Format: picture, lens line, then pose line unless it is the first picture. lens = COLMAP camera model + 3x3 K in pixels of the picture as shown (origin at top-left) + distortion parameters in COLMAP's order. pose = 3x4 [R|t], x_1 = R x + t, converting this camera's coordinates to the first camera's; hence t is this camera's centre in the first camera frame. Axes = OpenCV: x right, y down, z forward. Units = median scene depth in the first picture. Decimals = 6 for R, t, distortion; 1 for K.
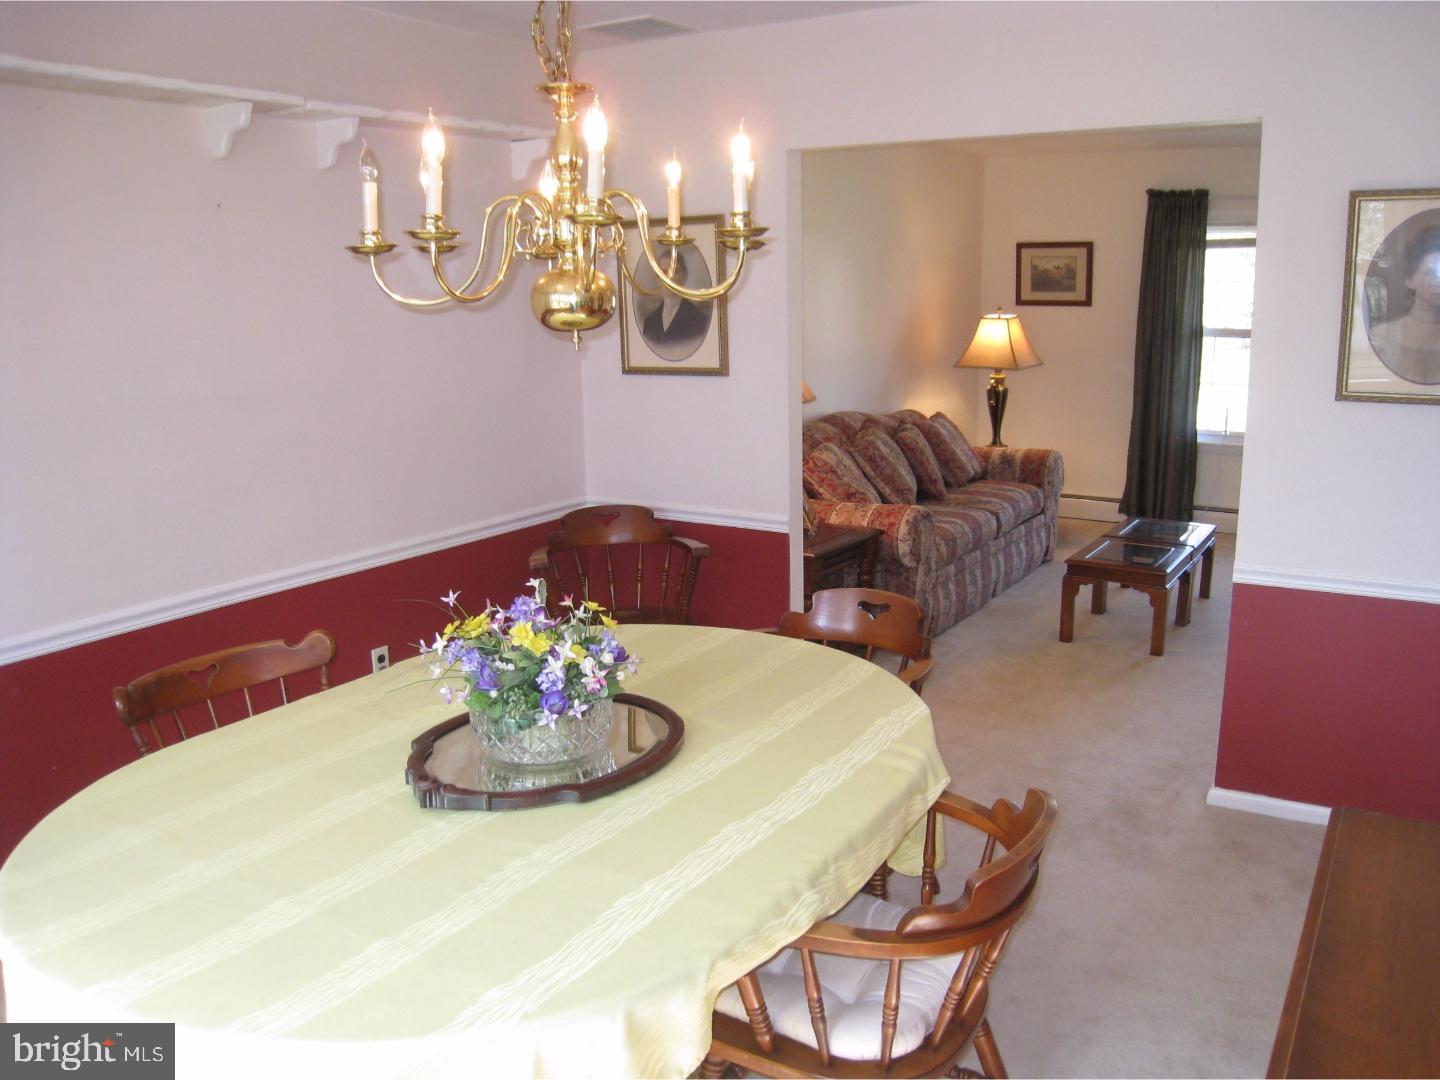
lens RADIAL K [[1171.9, 0, 725.0], [0, 1171.9, 536.5], [0, 0, 1]] dist [-0.144190, 0.056771]
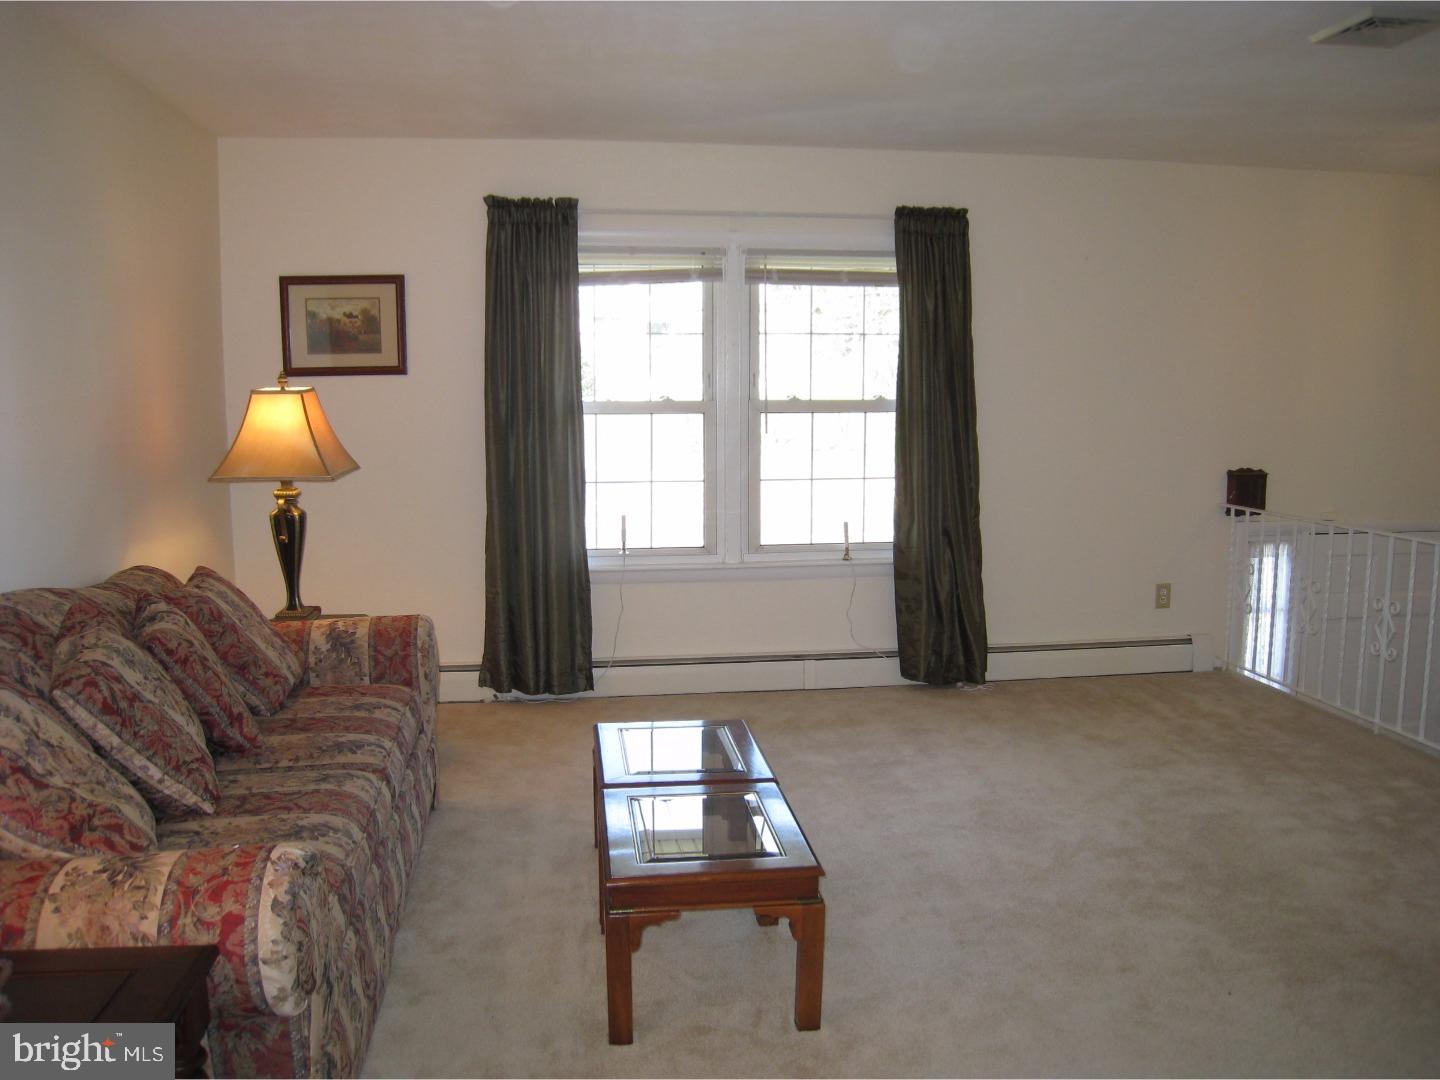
lens RADIAL K [[1171.9, 0, 732.1], [0, 1171.9, 535.6], [0, 0, 1]] dist [-0.144190, 0.056771]
pose [[0.755107, -0.075563, 0.651232, 0.028782], [0.133070, 0.990324, -0.039387, -0.065241], [-0.641955, 0.116401, 0.757856, 0.430846]]
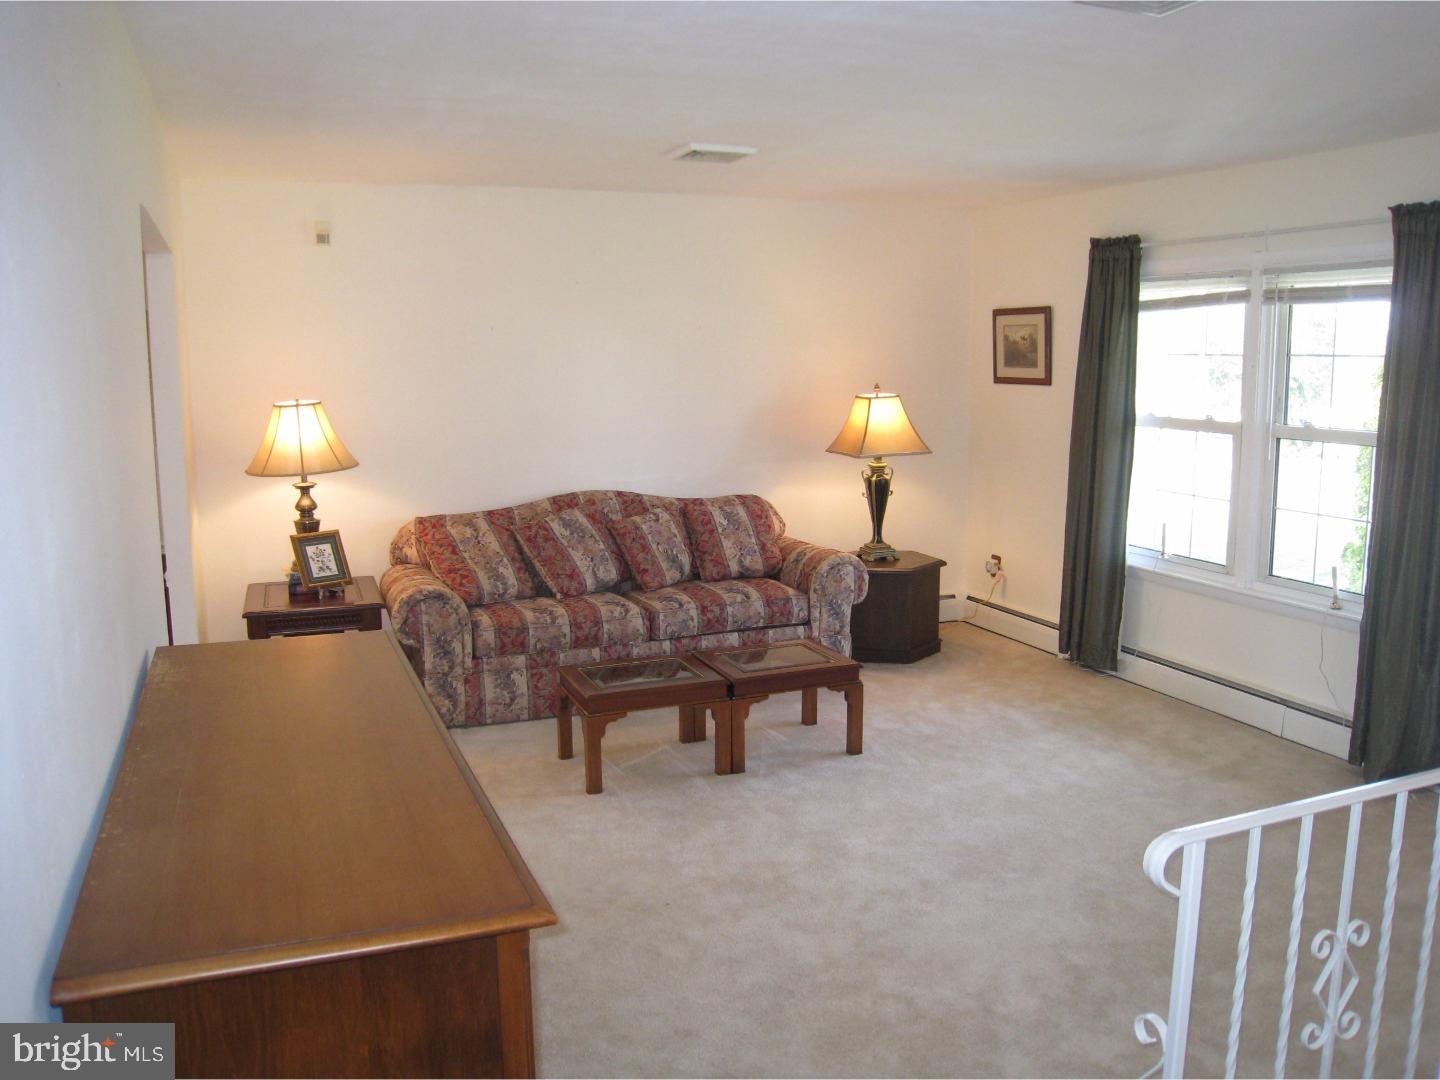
lens RADIAL K [[1171.9, 0, 719.0], [0, 1171.9, 545.5], [0, 0, 1]] dist [-0.144190, 0.056771]
pose [[0.816273, 0.098968, -0.569125, 0.648286], [-0.124875, 0.992151, -0.006572, -0.057389], [0.564007, 0.076434, 0.822225, 0.220517]]
